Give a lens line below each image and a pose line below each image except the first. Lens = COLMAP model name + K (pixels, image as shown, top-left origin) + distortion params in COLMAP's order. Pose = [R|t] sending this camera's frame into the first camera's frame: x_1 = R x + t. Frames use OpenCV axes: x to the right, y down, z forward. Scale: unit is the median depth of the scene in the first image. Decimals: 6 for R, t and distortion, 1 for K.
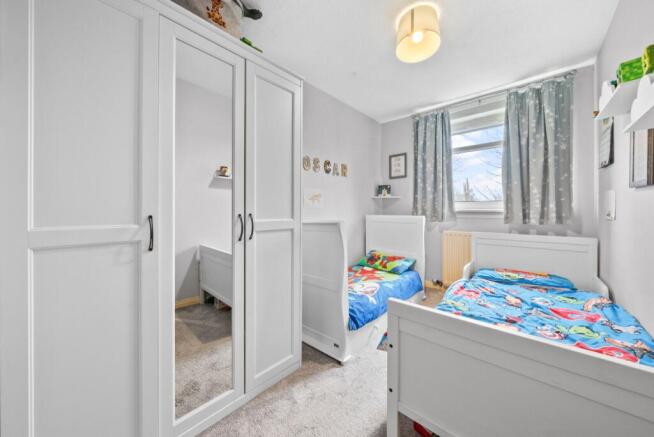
lens RADIAL K [[231.1, 0, 318.8], [0, 231.1, 218.4], [0, 0, 1]] dist [-0.010017, 0.000038]
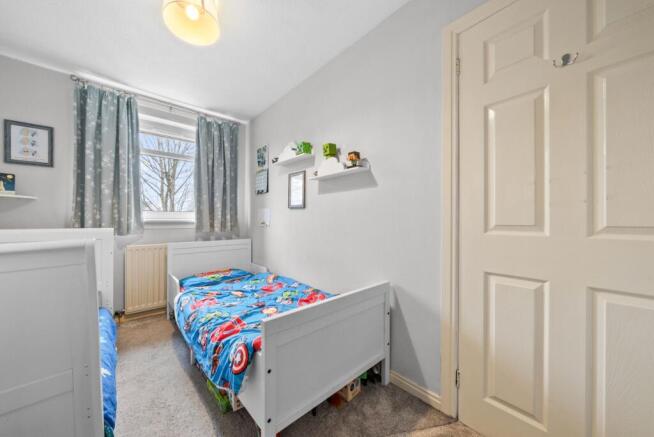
lens RADIAL K [[229.9, 0, 326.5], [0, 229.9, 222.7], [0, 0, 1]] dist [0.001255, 0.000097]
pose [[0.075300, -0.008510, 0.997125, -0.244737], [0.036425, 0.999320, 0.005778, -0.008228], [-0.996495, 0.035885, 0.075558, 0.304425]]
